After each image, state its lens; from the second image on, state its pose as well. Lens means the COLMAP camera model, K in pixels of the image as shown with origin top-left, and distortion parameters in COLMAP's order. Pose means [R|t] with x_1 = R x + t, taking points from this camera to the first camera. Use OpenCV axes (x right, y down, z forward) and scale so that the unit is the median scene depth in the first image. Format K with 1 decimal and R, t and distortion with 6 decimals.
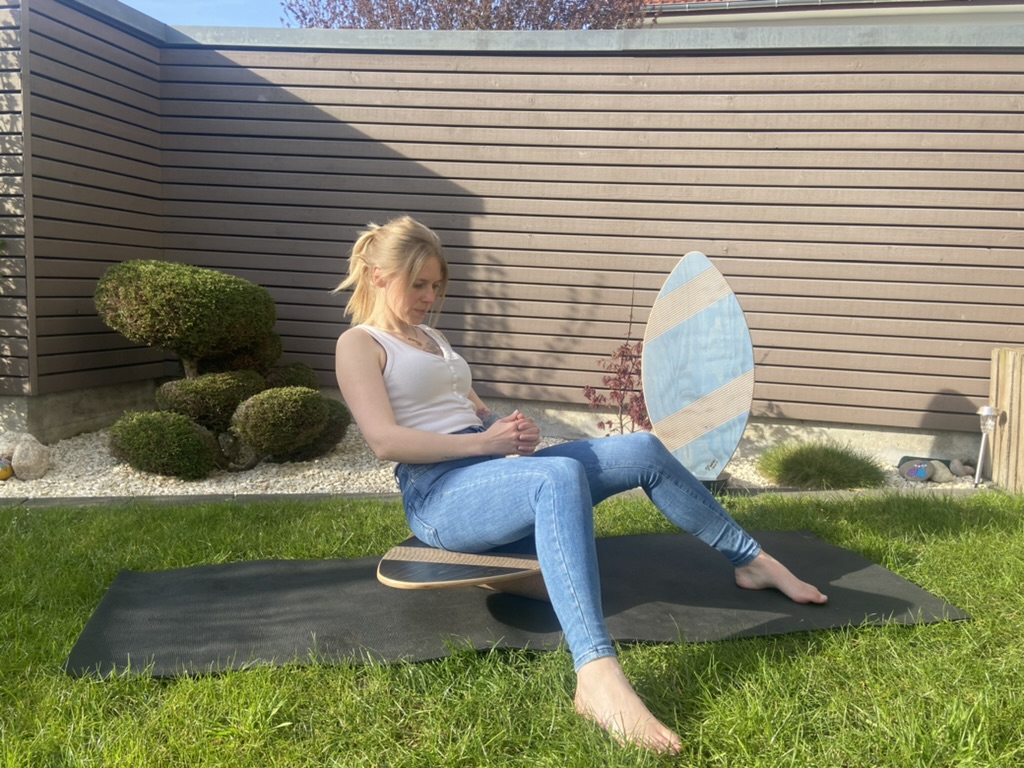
lens RADIAL K [[886.8, 0, 512.0], [0, 886.8, 384.0], [0, 0, 1]] dist [0.101555, -0.107715]
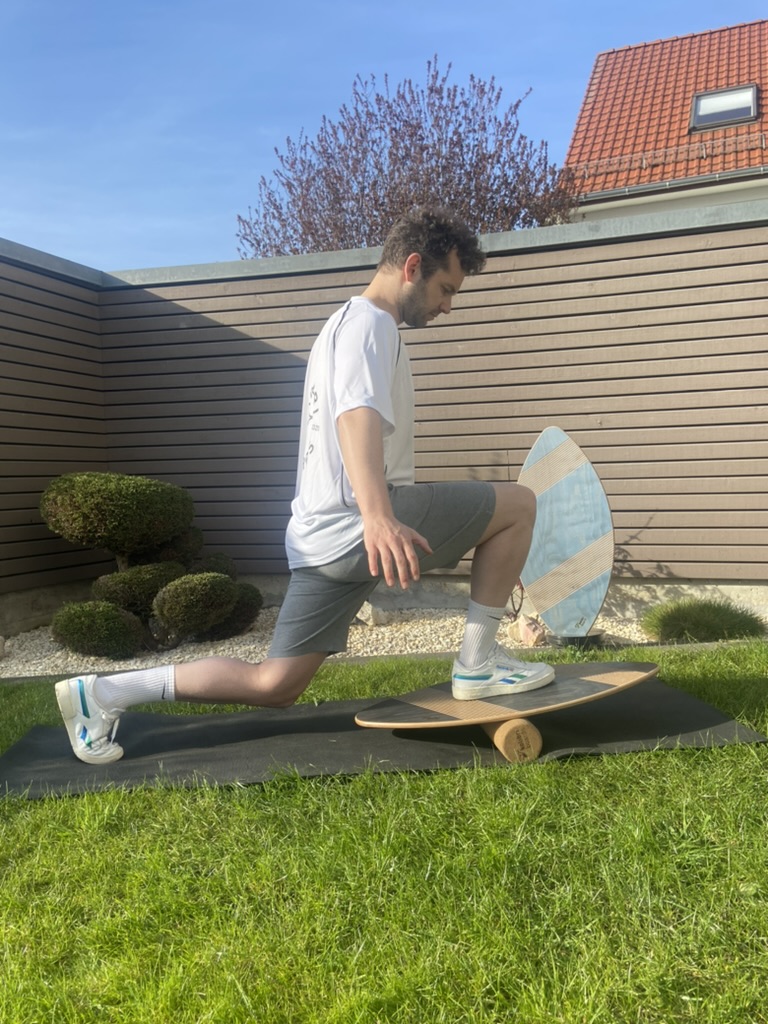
lens RADIAL K [[886.8, 0, 384.0], [0, 886.8, 512.0], [0, 0, 1]] dist [0.101555, -0.107715]
pose [[0.989107, -0.067506, -0.130808, 0.128999], [0.057719, 0.995342, -0.077220, 0.025936], [0.135412, 0.068829, 0.988396, -0.089607]]
